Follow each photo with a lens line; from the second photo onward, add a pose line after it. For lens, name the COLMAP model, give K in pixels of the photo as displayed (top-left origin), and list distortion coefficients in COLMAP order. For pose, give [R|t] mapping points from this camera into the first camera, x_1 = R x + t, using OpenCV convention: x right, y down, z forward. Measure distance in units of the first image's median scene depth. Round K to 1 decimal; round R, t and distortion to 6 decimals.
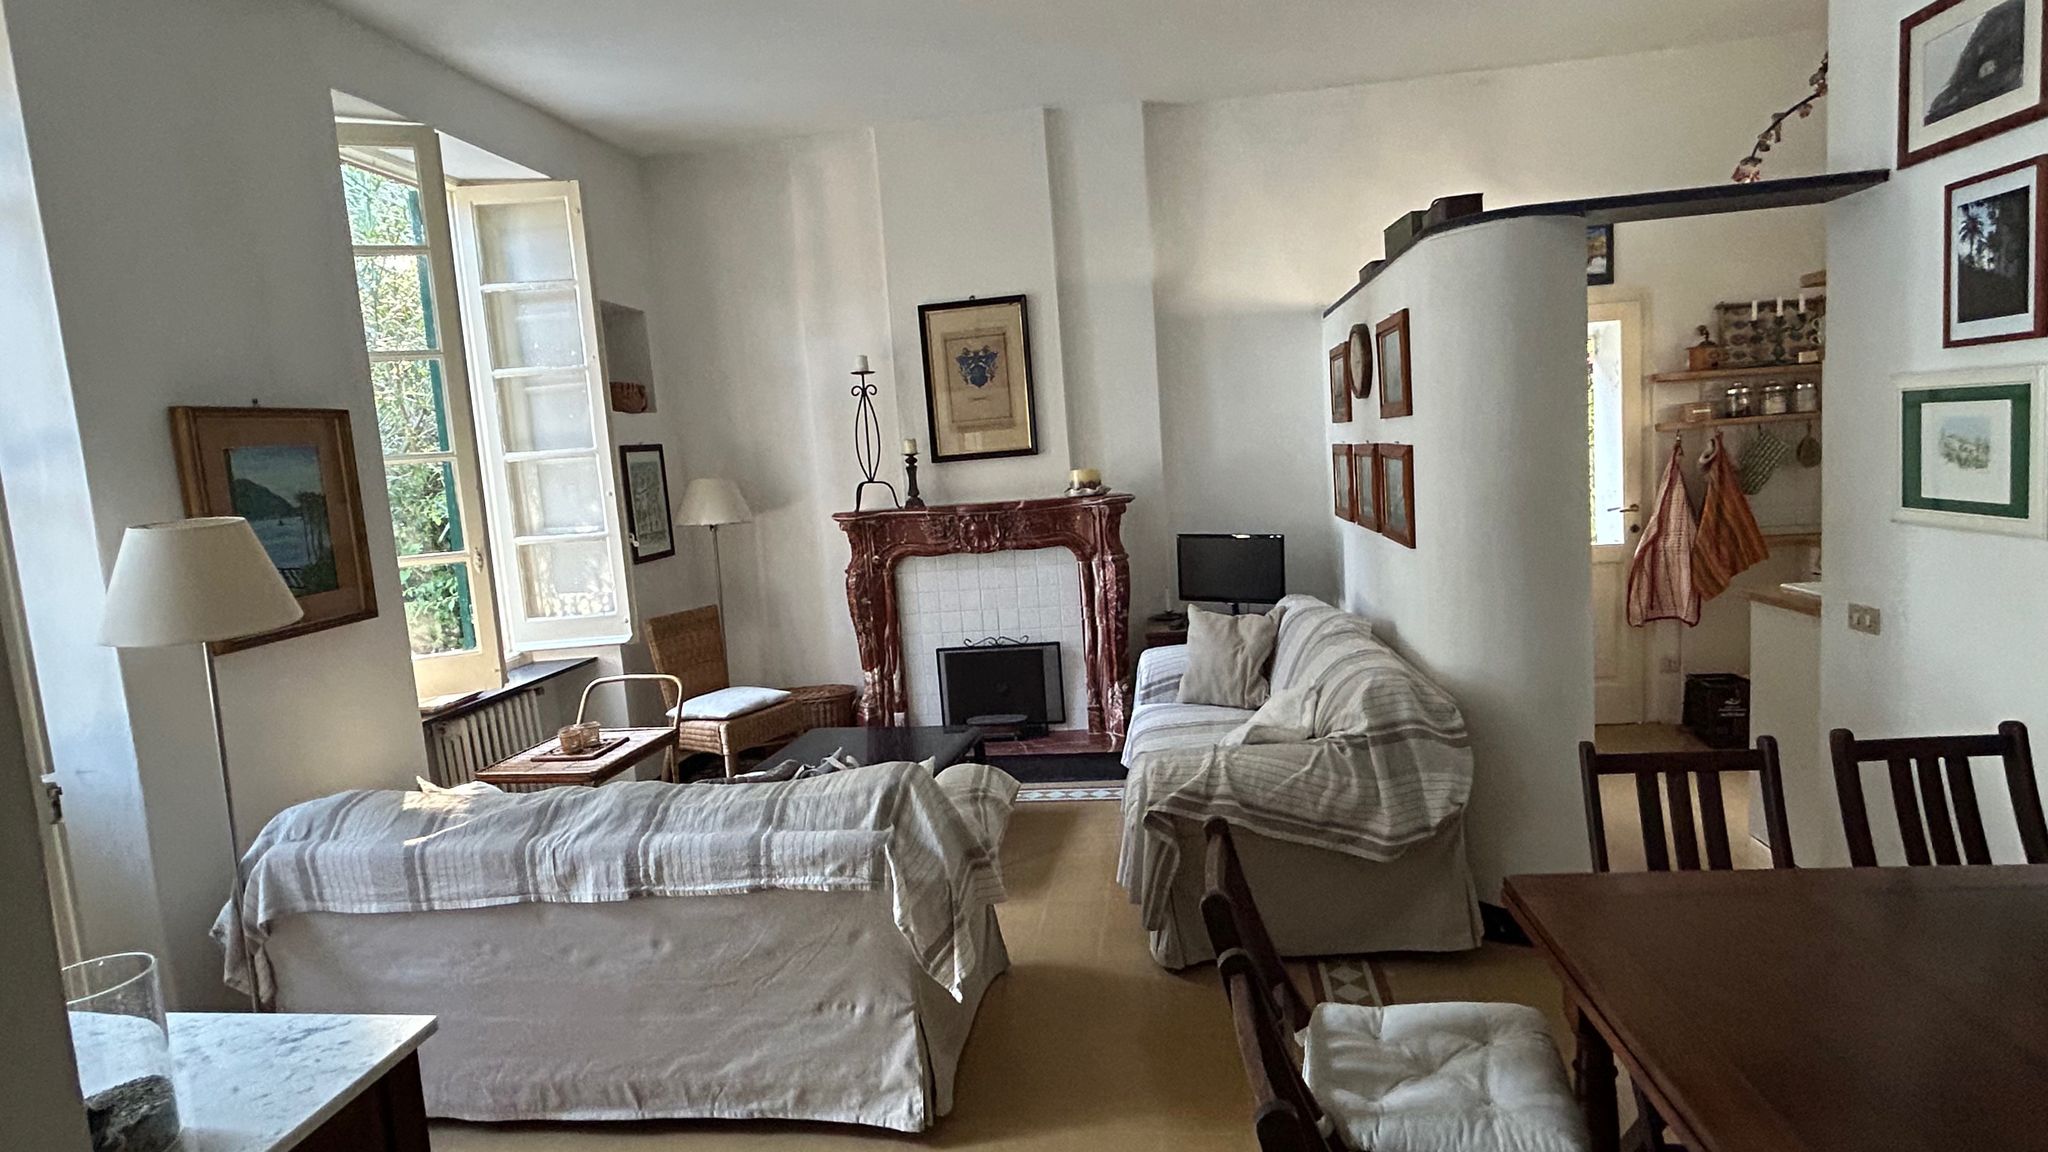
lens RADIAL K [[1060.3, 0, 1027.2], [0, 1060.3, 564.0], [0, 0, 1]] dist [-0.003541, -0.000557]
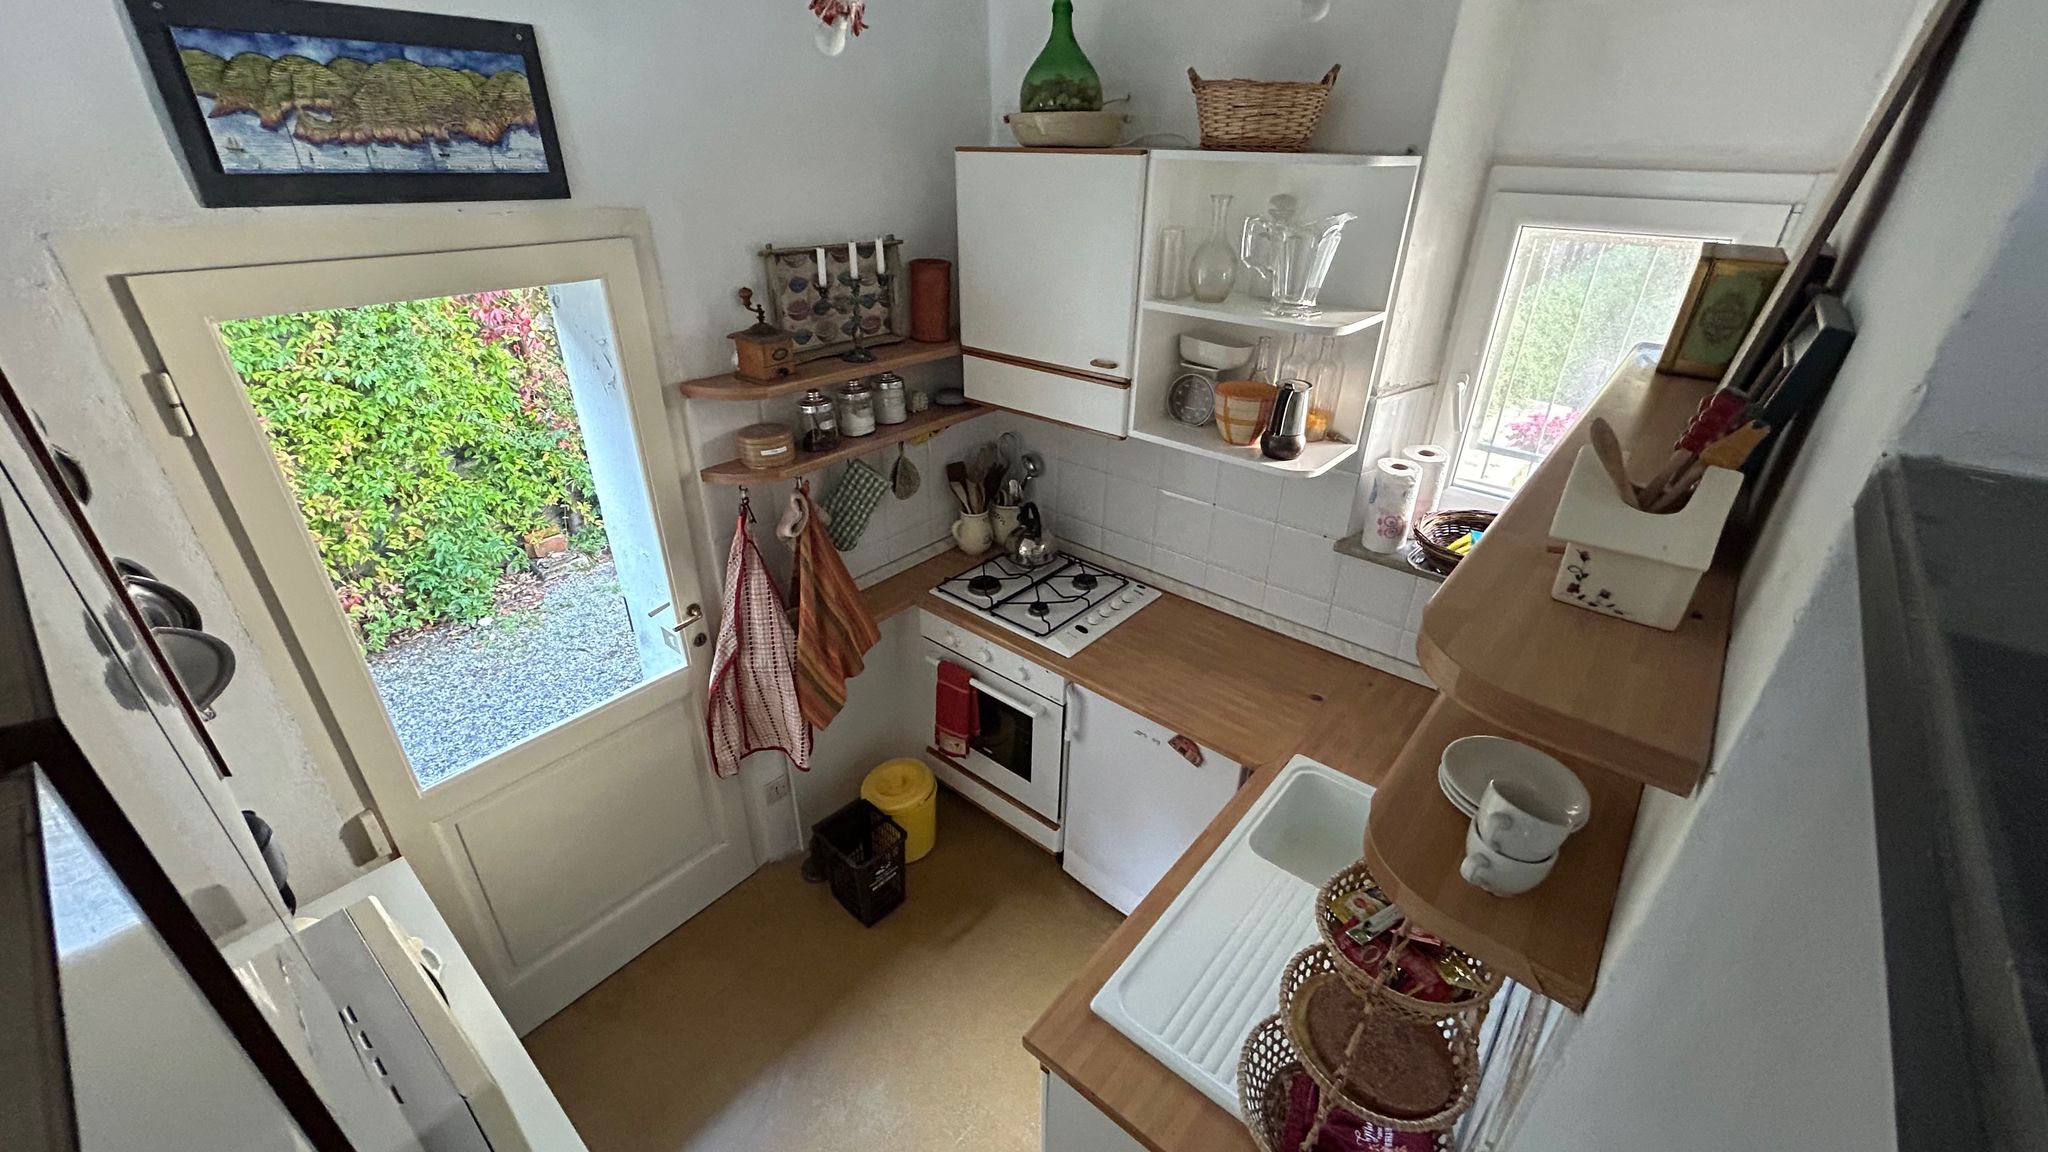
lens RADIAL K [[820.8, 0, 1023.8], [0, 820.8, 572.9], [0, 0, 1]] dist [-0.002127, -0.000520]
pose [[0.543849, -0.324788, 0.773784, 0.337248], [0.042184, 0.931483, 0.361332, -0.235692], [-0.838122, -0.163869, 0.520287, 0.631296]]
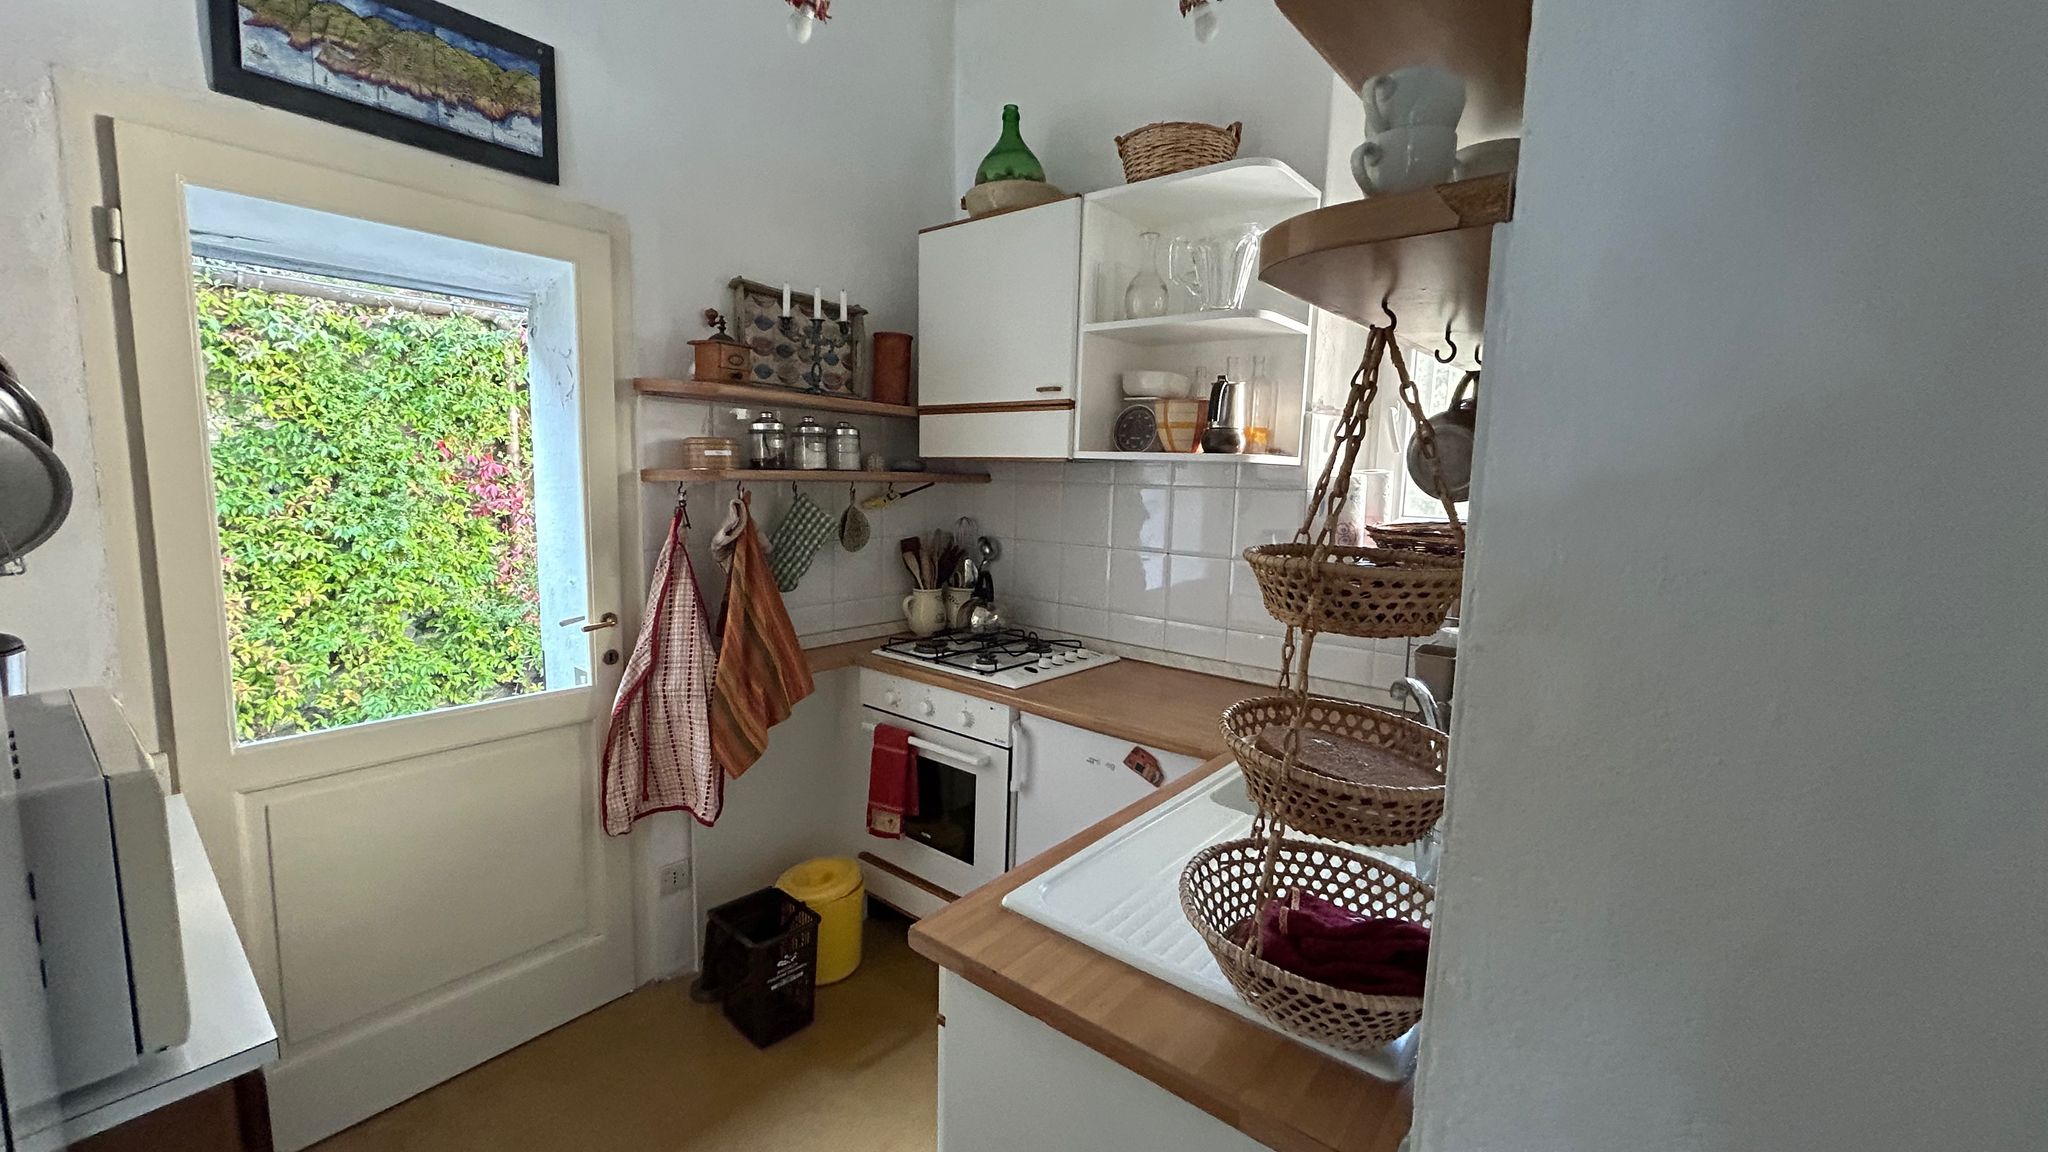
lens RADIAL K [[820.8, 0, 1023.8], [0, 820.8, 572.9], [0, 0, 1]] dist [-0.002127, -0.000520]
pose [[0.535865, -0.019086, 0.844088, 0.341505], [0.028082, 0.999594, 0.004774, -0.075331], [-0.843837, 0.021145, 0.536184, 0.610533]]
